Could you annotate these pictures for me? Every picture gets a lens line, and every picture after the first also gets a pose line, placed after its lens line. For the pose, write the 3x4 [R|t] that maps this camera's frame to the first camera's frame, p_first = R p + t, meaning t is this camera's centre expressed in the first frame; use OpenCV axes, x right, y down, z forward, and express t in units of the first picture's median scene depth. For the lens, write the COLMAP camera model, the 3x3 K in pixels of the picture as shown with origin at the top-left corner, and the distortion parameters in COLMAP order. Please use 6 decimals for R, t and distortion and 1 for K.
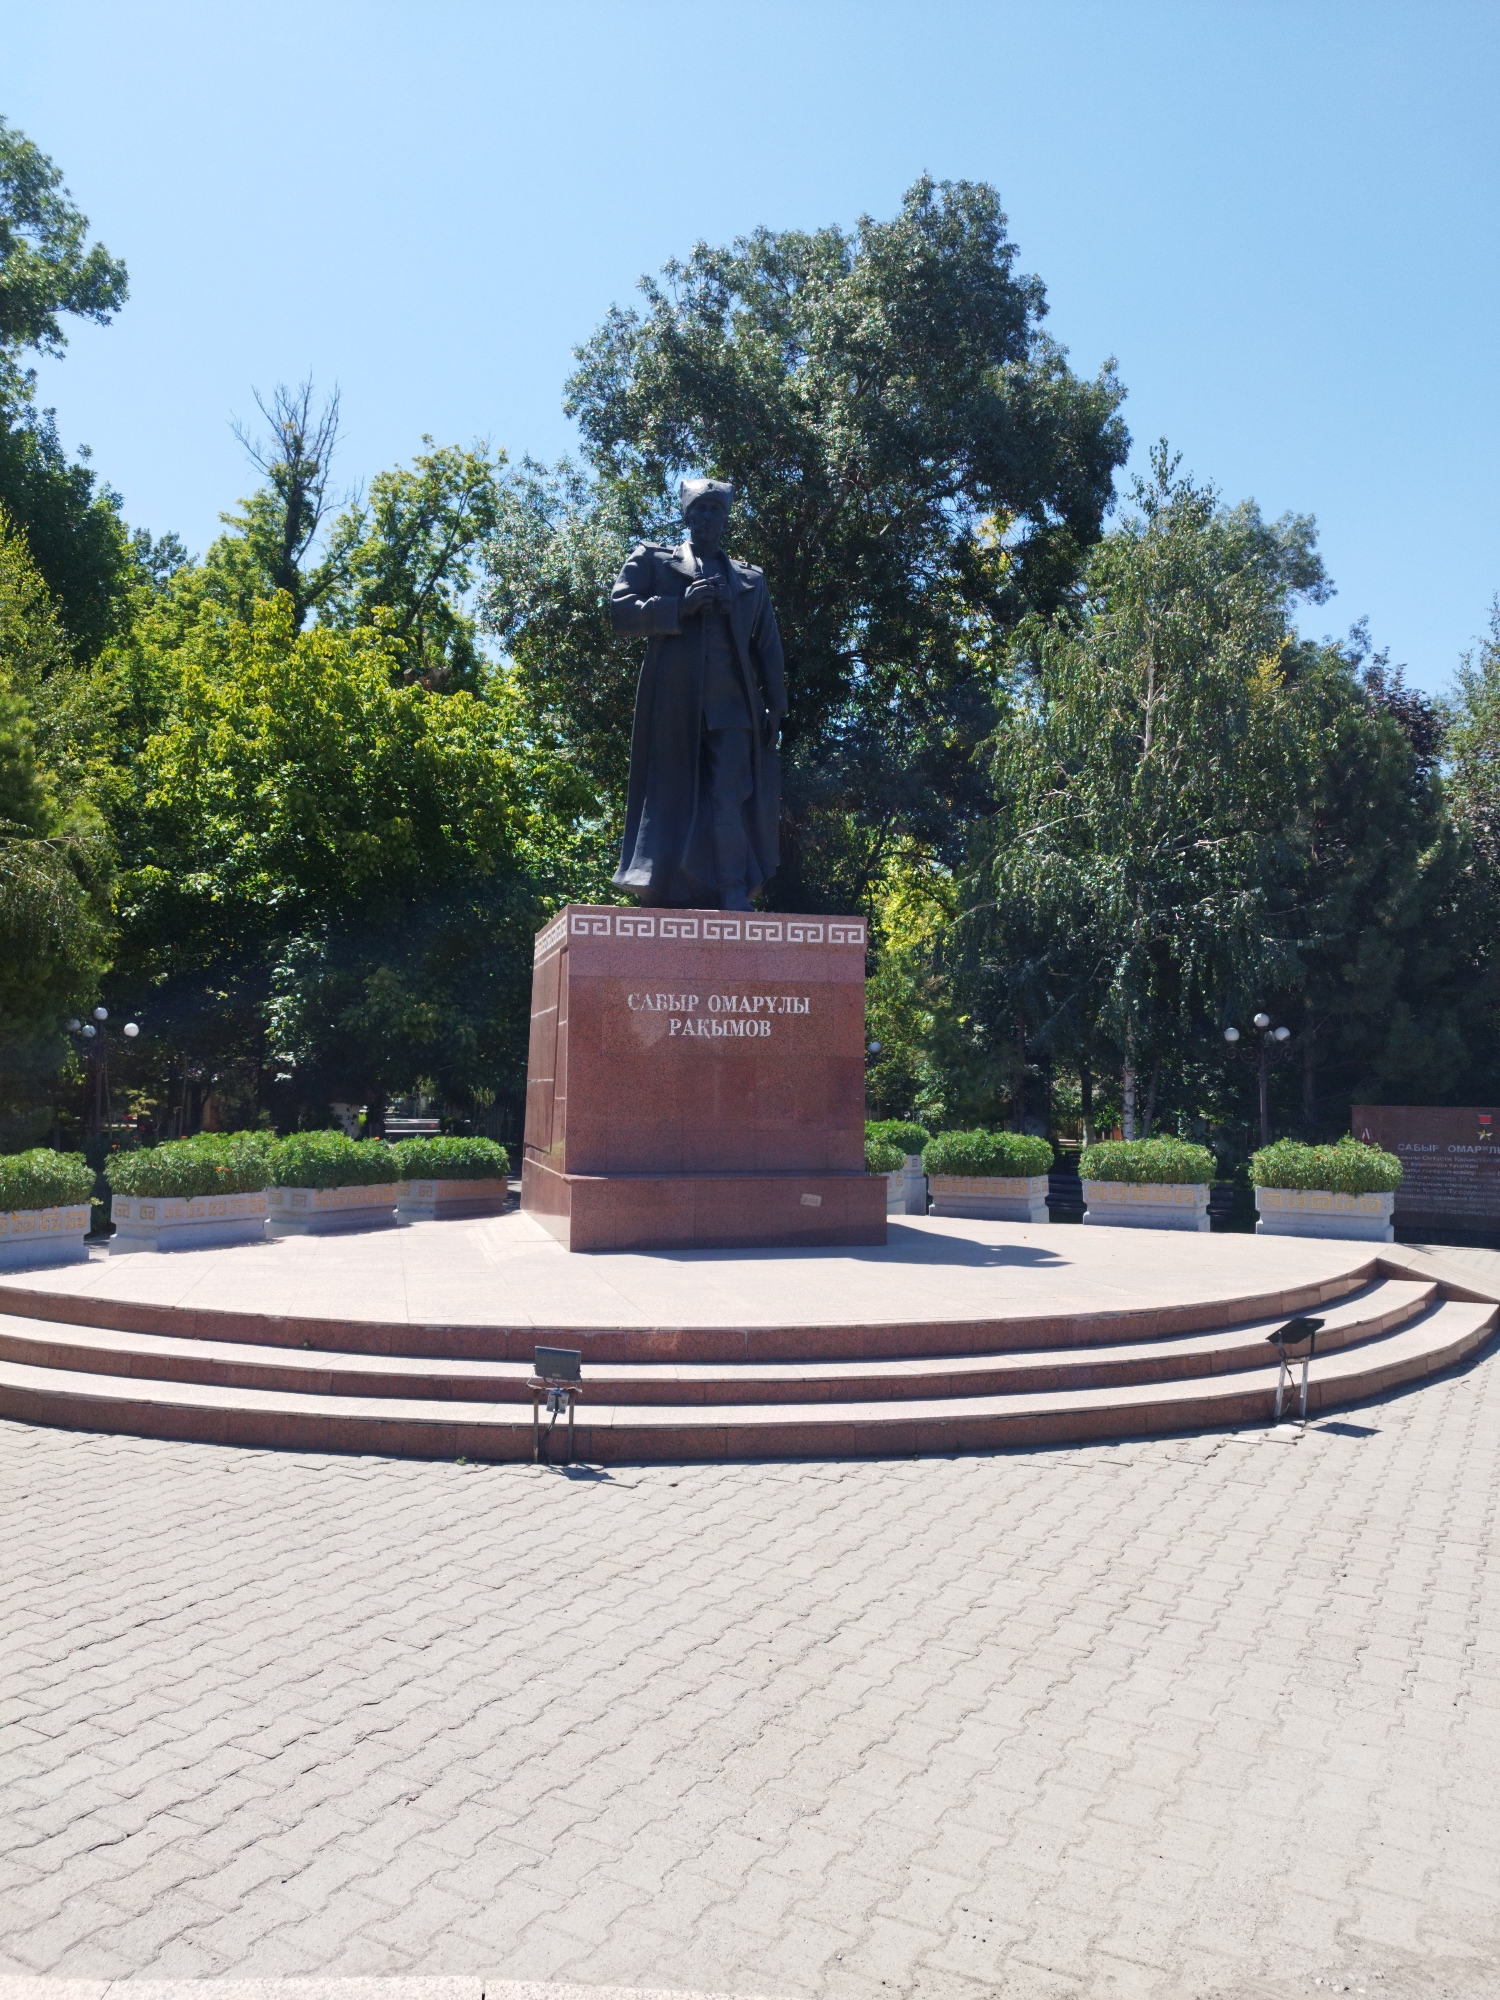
lens RADIAL K [[1414.3, 0, 756.6], [0, 1414.3, 989.9], [0, 0, 1]] dist [0.024621, -0.042326]
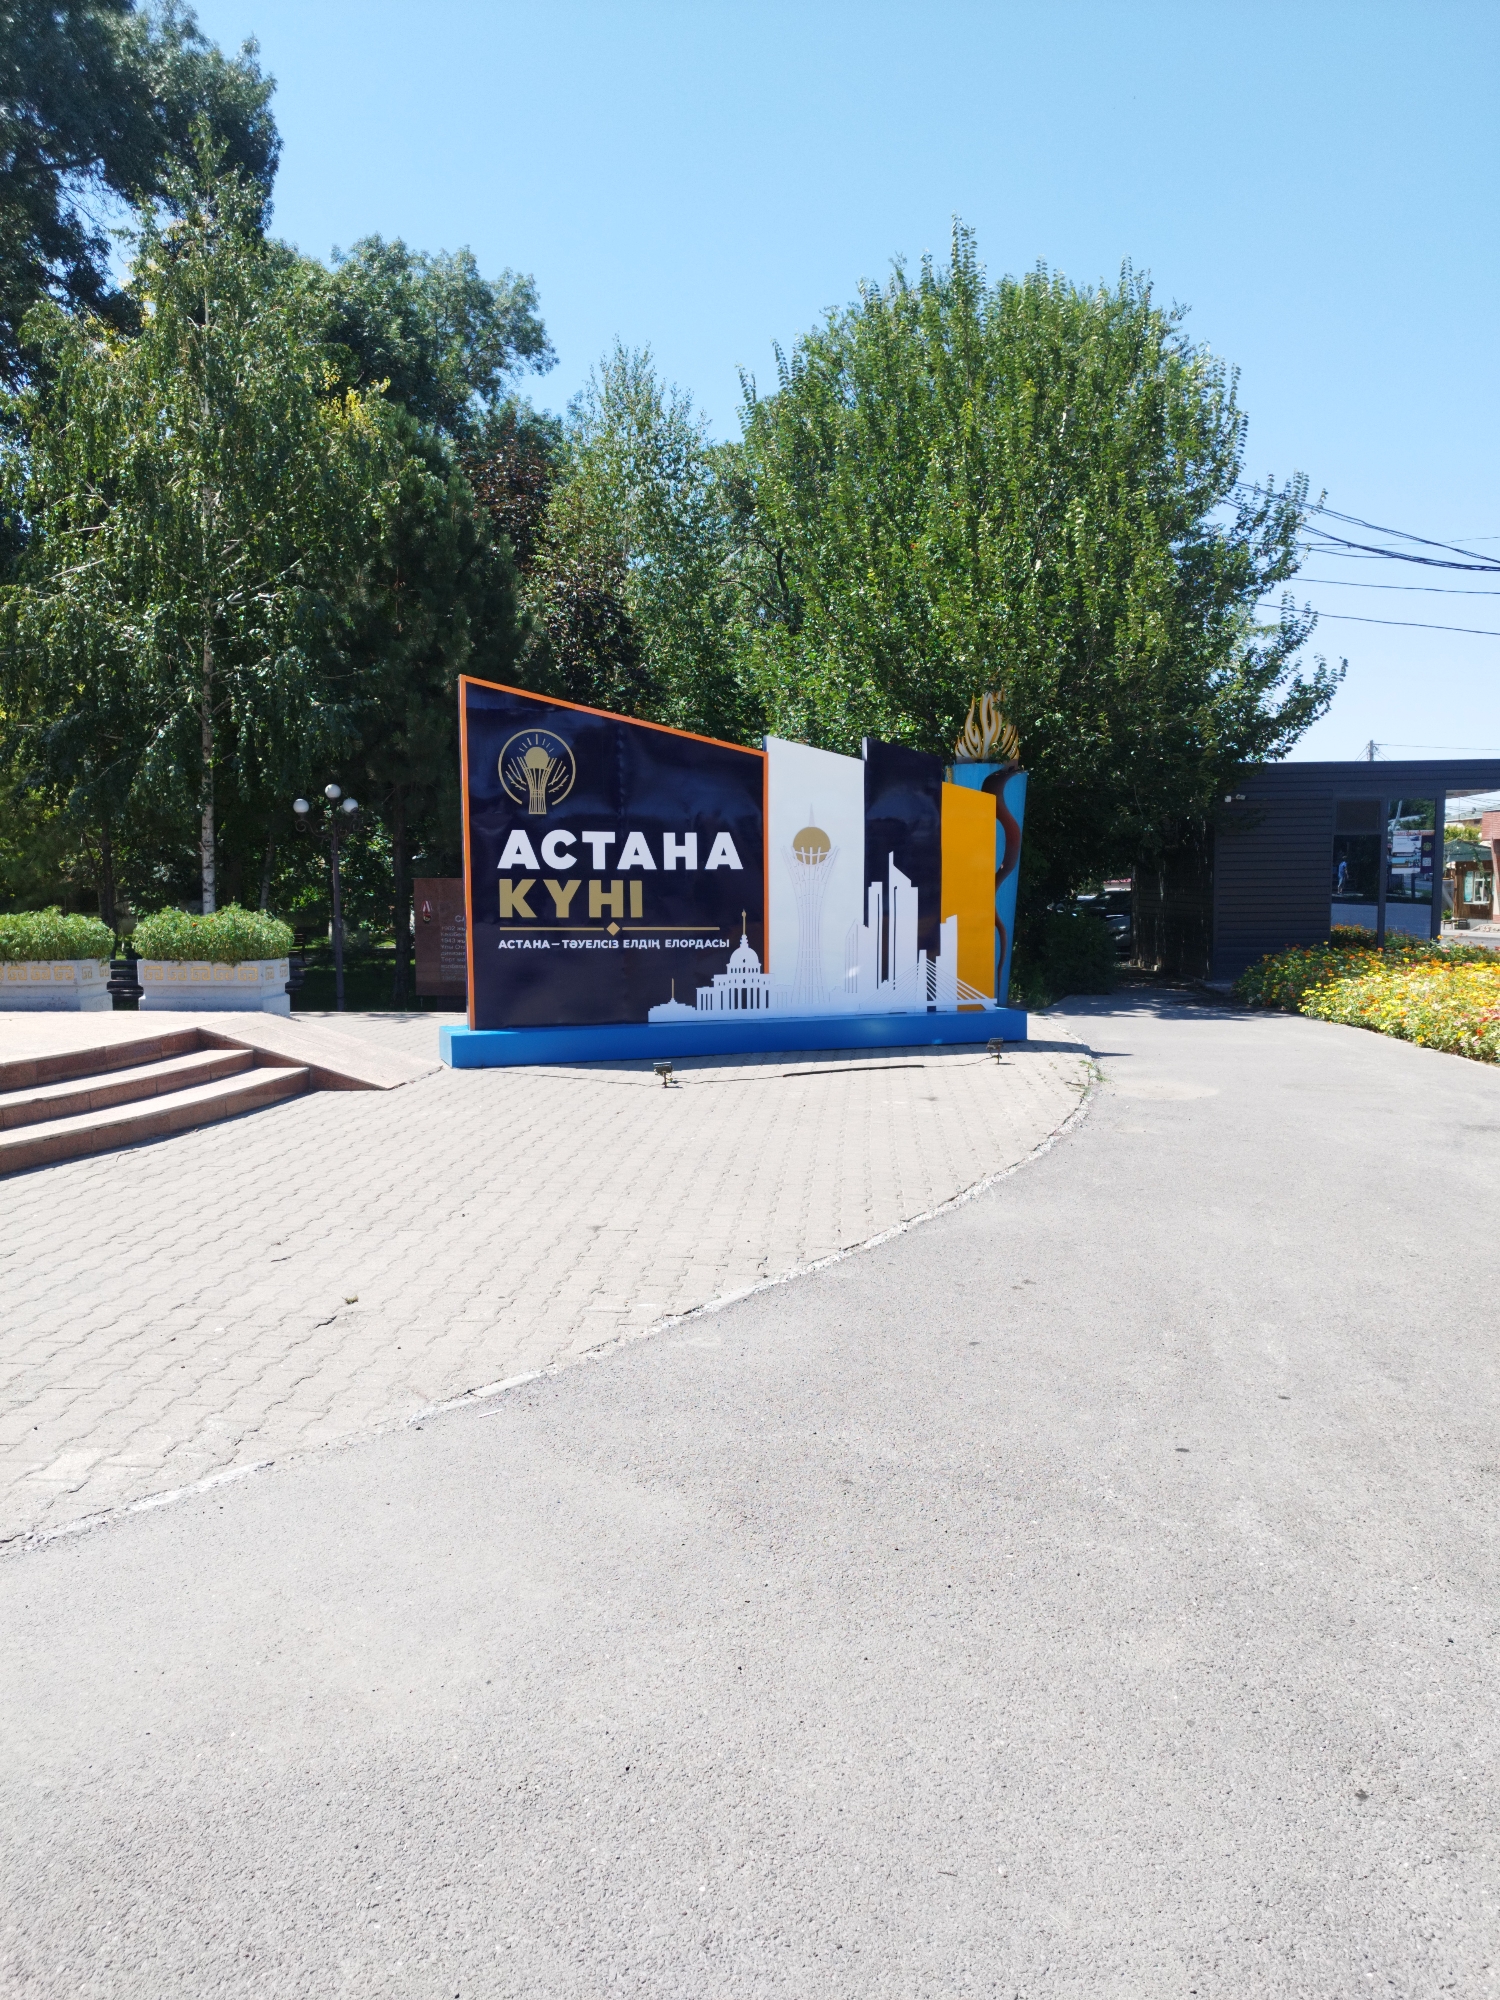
lens RADIAL K [[1414.3, 0, 737.7], [0, 1414.3, 1000.5], [0, 0, 1]] dist [0.024621, -0.042326]
pose [[0.906828, -0.053696, 0.418066, 0.276450], [-0.011857, 0.988210, 0.152644, 0.016527], [-0.421333, -0.143378, 0.895500, 0.001995]]
